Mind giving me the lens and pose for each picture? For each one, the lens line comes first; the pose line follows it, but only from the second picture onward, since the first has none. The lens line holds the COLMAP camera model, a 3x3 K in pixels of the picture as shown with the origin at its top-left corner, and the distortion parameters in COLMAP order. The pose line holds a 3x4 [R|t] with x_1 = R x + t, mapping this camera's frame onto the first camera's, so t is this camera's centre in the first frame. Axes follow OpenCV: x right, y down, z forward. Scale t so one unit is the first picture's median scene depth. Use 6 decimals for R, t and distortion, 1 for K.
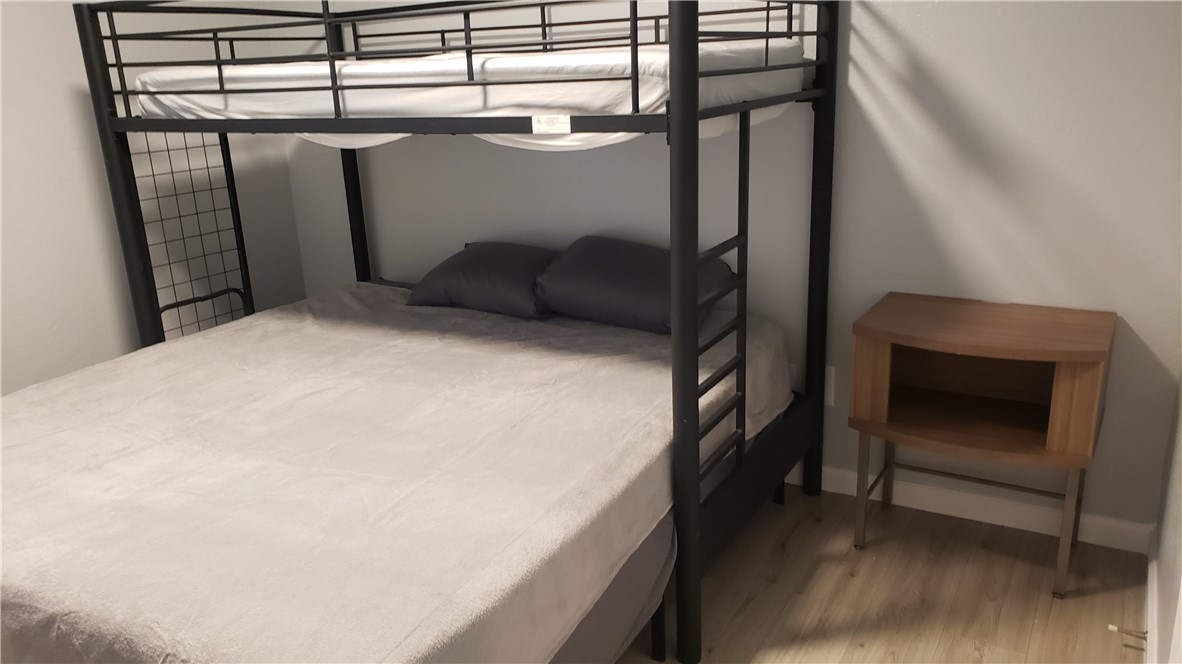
lens RADIAL K [[920.2, 0, 591.0], [0, 920.2, 332.0], [0, 0, 1]] dist [0.009908, 0.008703]
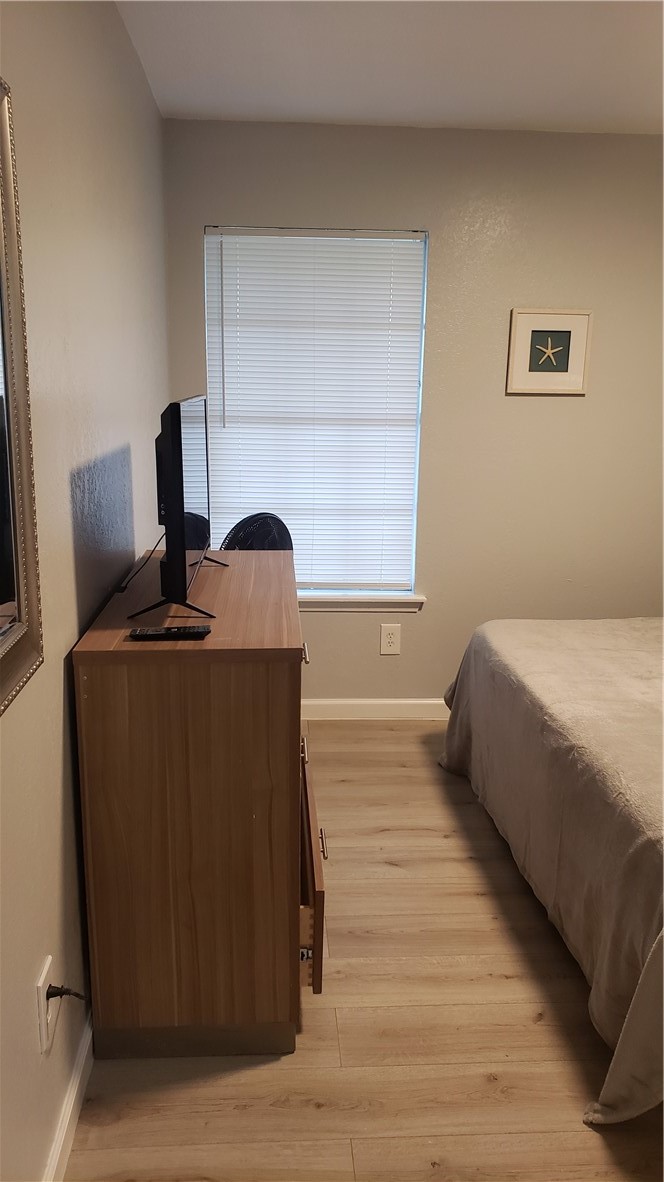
lens RADIAL K [[920.2, 0, 308.2], [0, 920.2, 617.6], [0, 0, 1]] dist [0.009908, 0.008703]
pose [[0.531942, 0.258420, -0.806385, 0.210827], [-0.268652, 0.954601, 0.128699, 0.014560], [0.803034, 0.148176, 0.577217, -0.156028]]
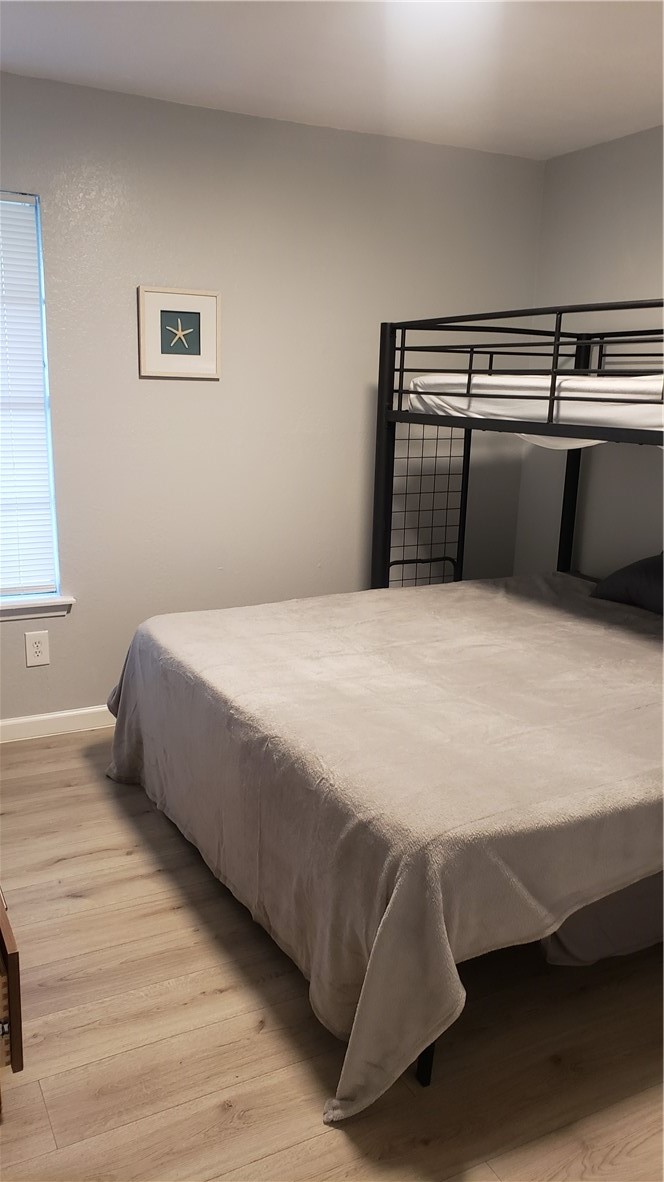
lens RADIAL K [[920.2, 0, 308.2], [0, 920.2, 617.6], [0, 0, 1]] dist [0.009908, 0.008703]
pose [[0.832962, 0.191107, -0.519281, 0.117659], [-0.204468, 0.978348, 0.032073, 0.034499], [0.514167, 0.079461, 0.854001, -0.137943]]
